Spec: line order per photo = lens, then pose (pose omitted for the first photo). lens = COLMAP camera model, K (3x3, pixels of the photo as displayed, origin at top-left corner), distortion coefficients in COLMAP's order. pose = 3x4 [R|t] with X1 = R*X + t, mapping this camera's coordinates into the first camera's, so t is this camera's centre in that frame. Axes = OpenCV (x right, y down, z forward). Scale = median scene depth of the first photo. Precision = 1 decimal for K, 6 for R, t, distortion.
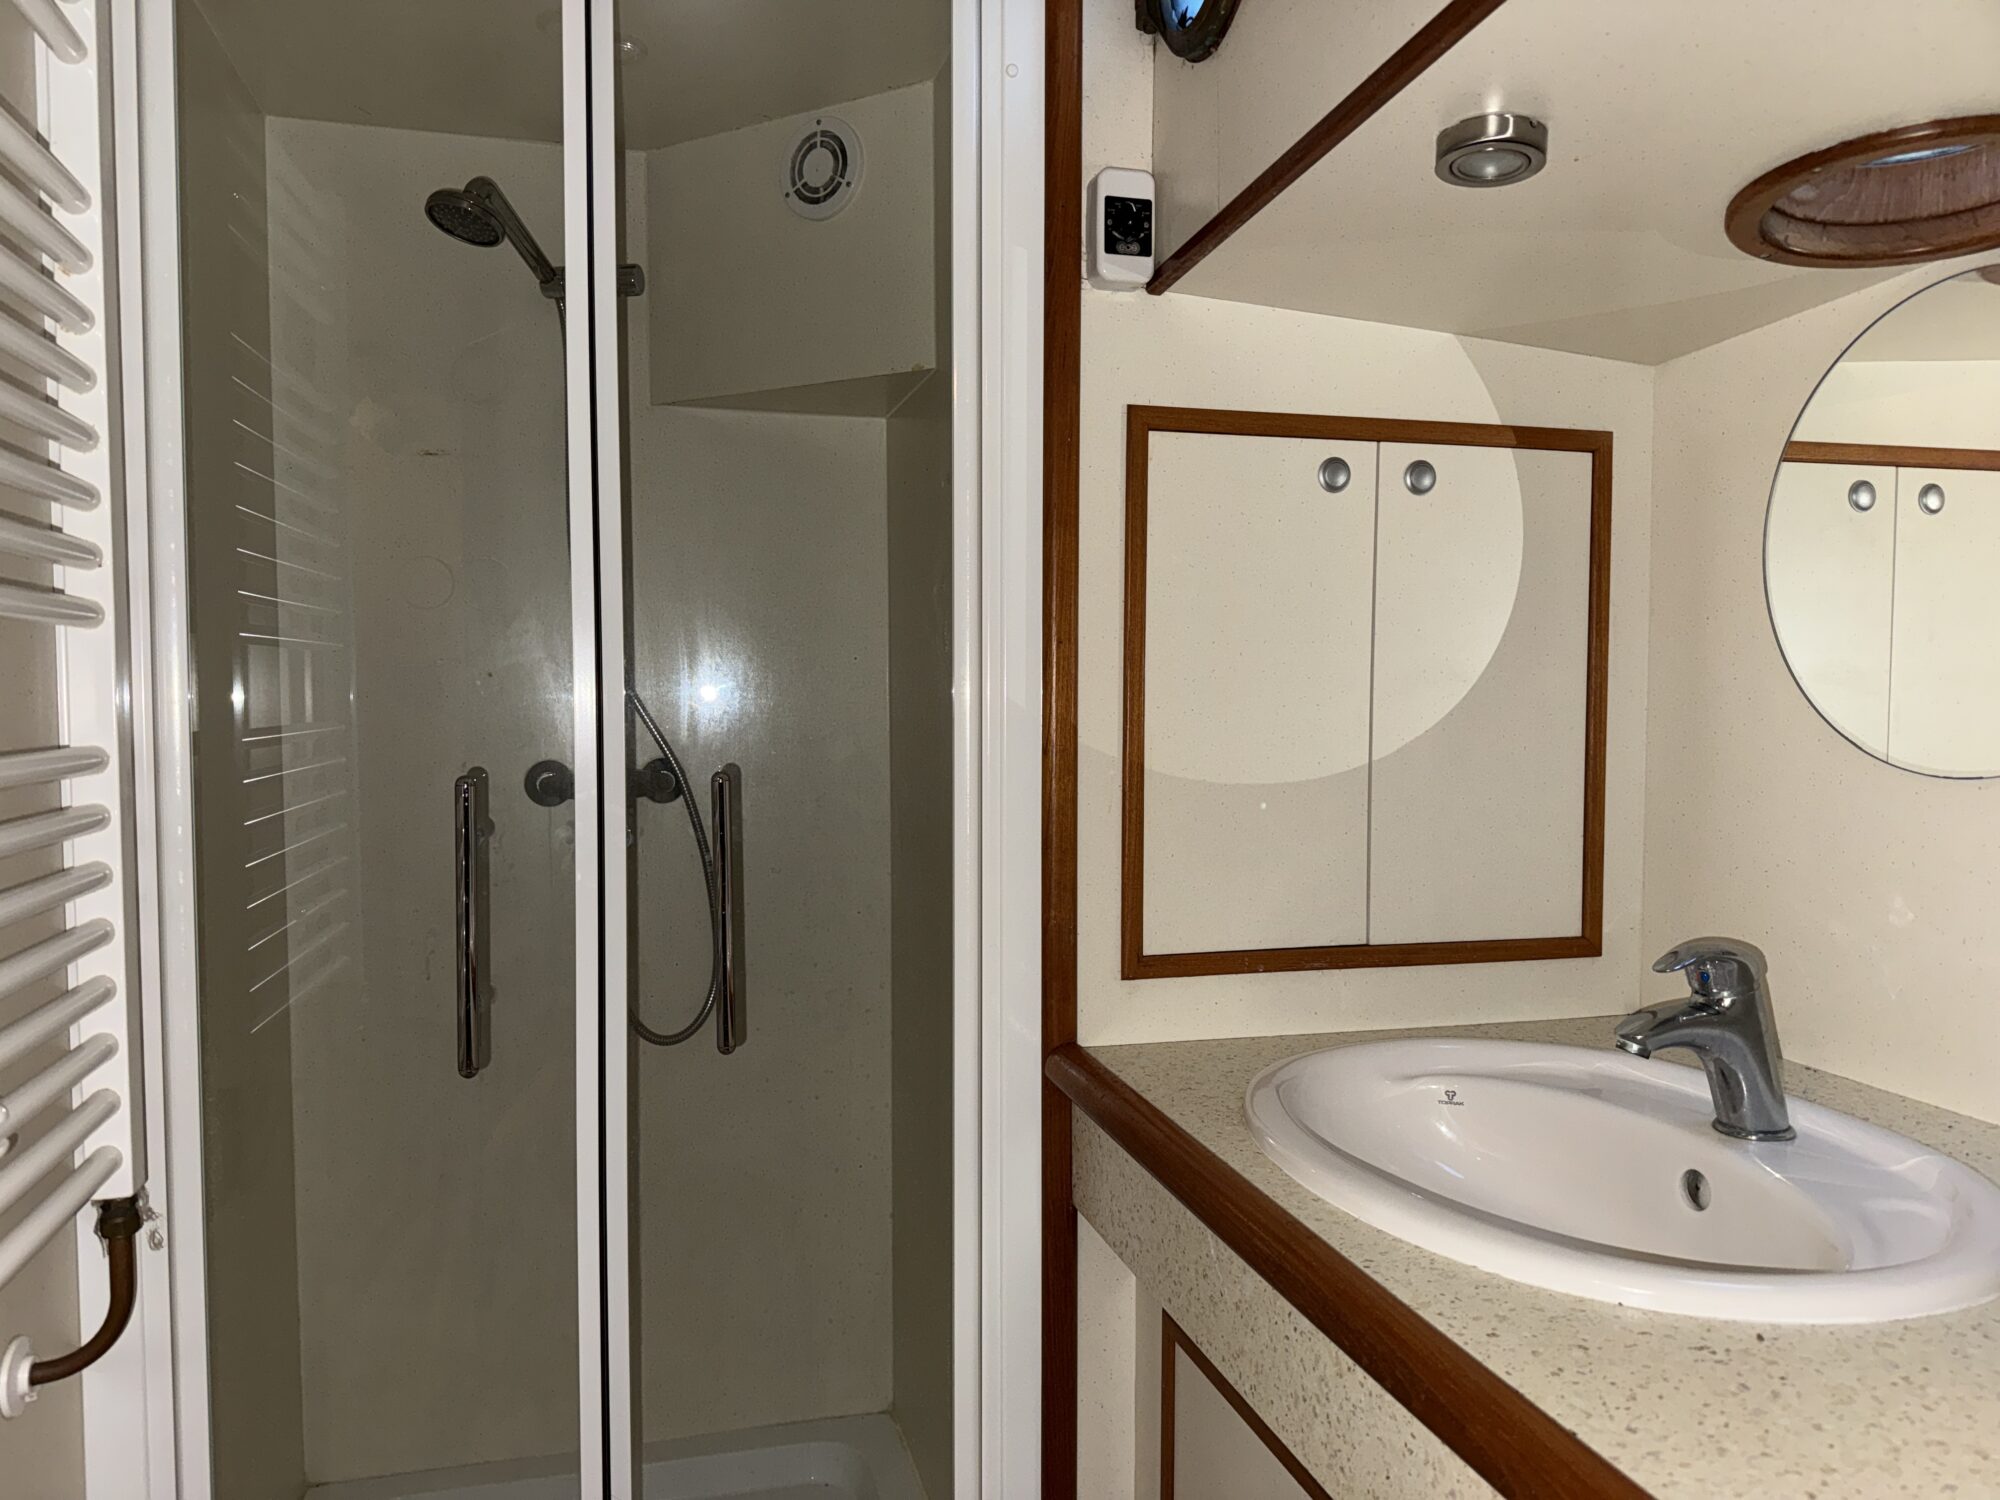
lens RADIAL K [[1403.4, 0, 987.3], [0, 1403.4, 747.3], [0, 0, 1]] dist [0.038202, -0.050118]
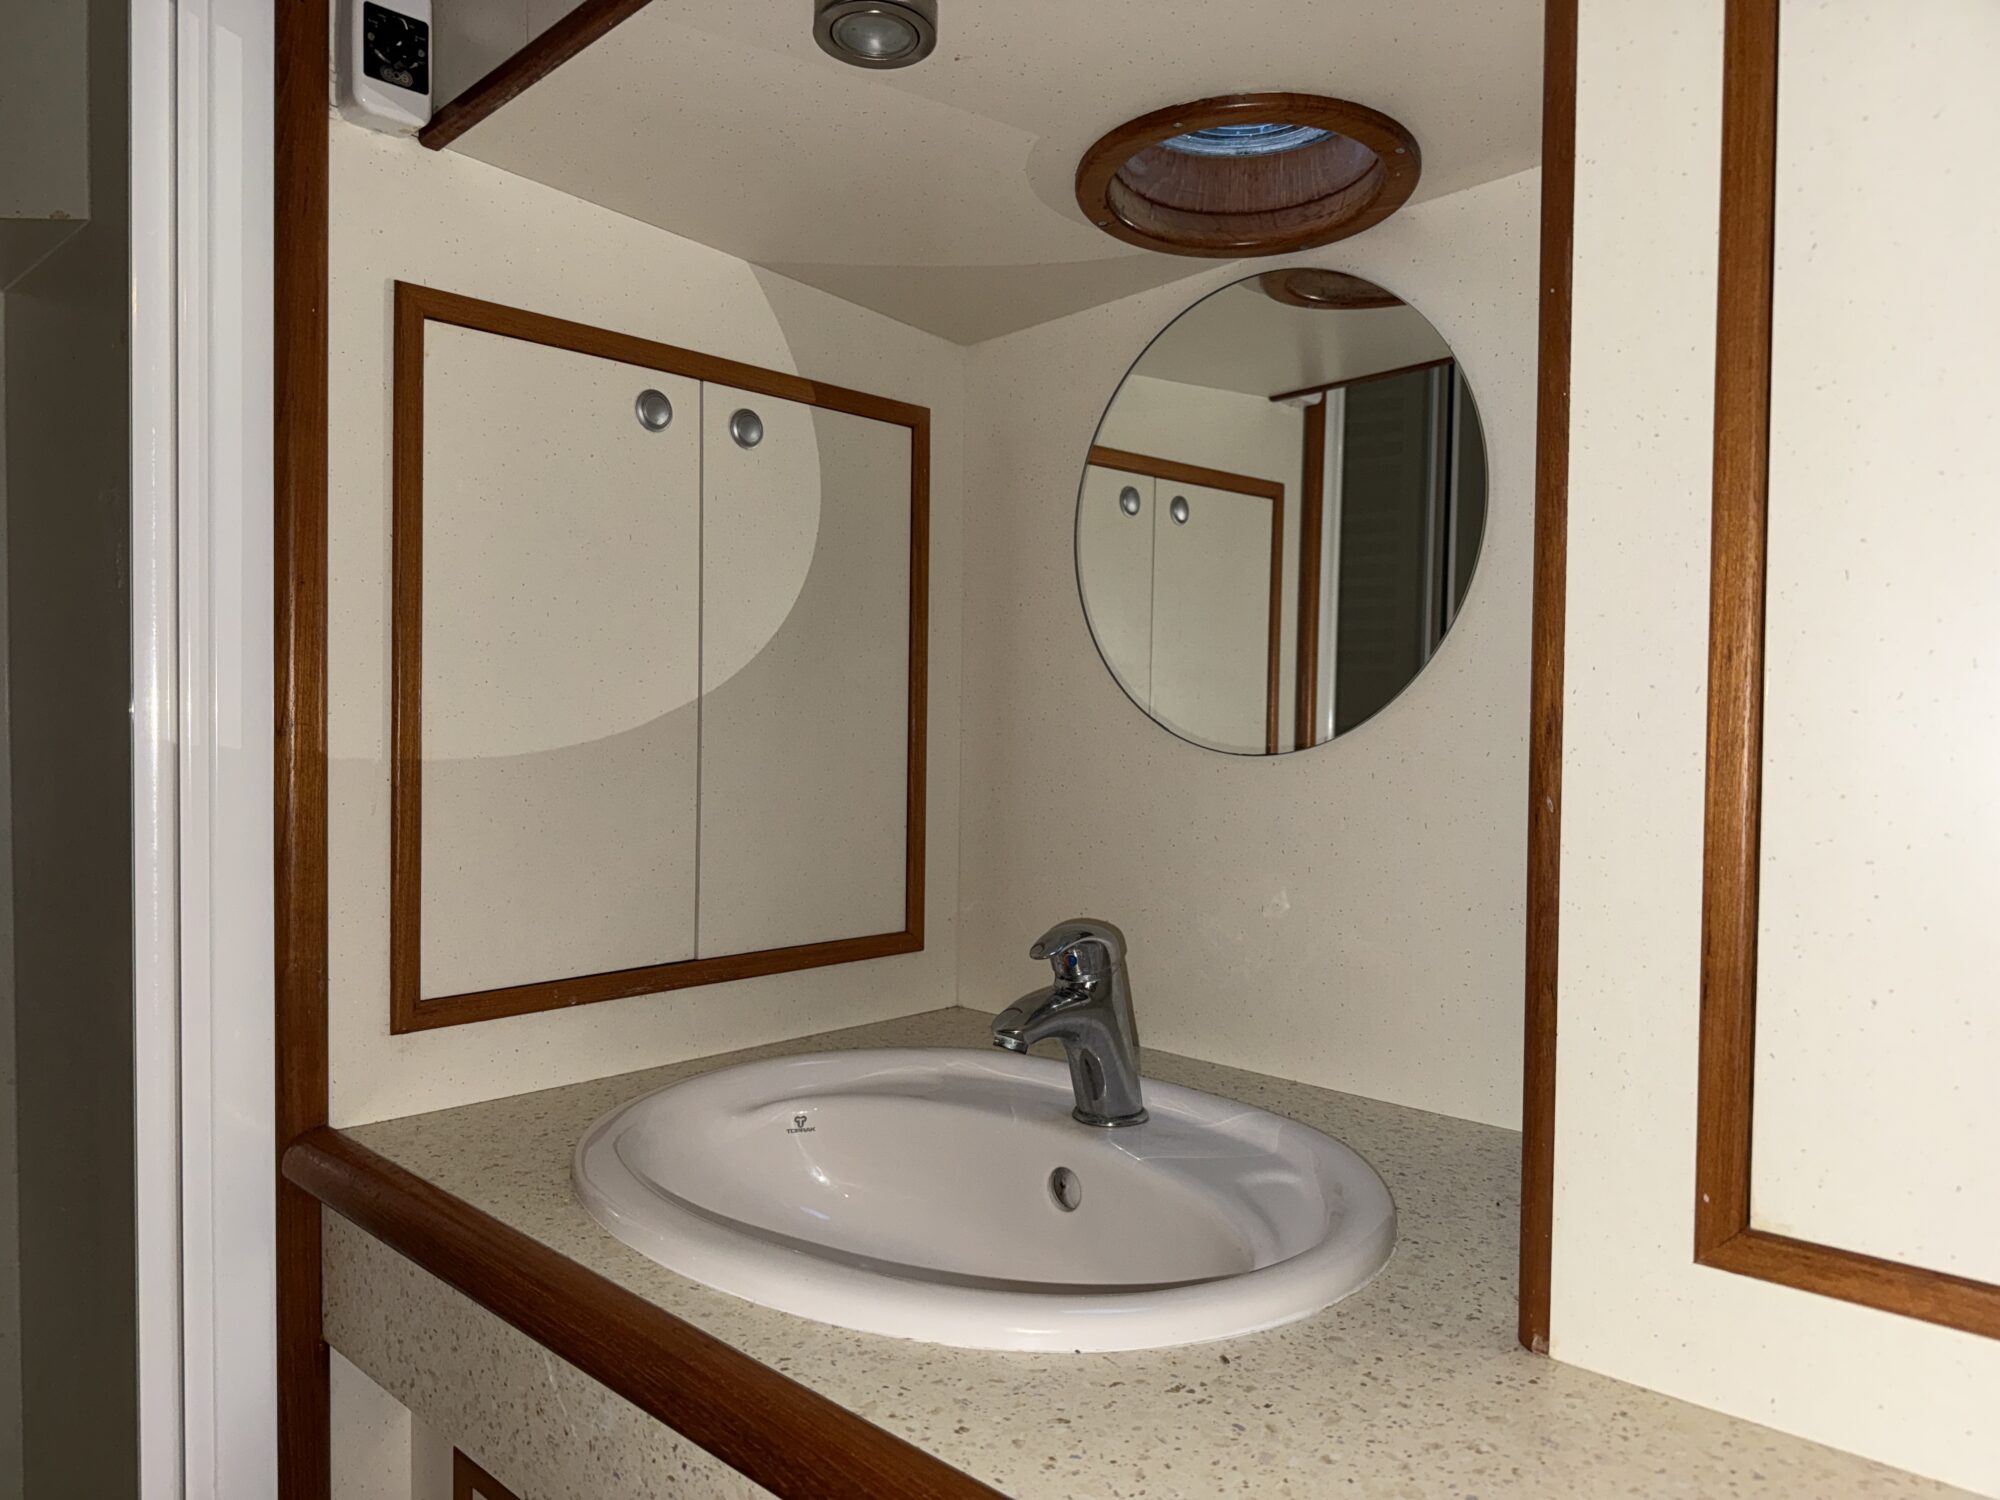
lens RADIAL K [[1403.4, 0, 983.5], [0, 1403.4, 755.6], [0, 0, 1]] dist [0.038202, -0.050118]
pose [[0.857382, -0.006157, 0.514644, -0.024552], [0.009974, 0.999939, -0.004653, 0.022528], [-0.514584, 0.009123, 0.857391, 0.181688]]
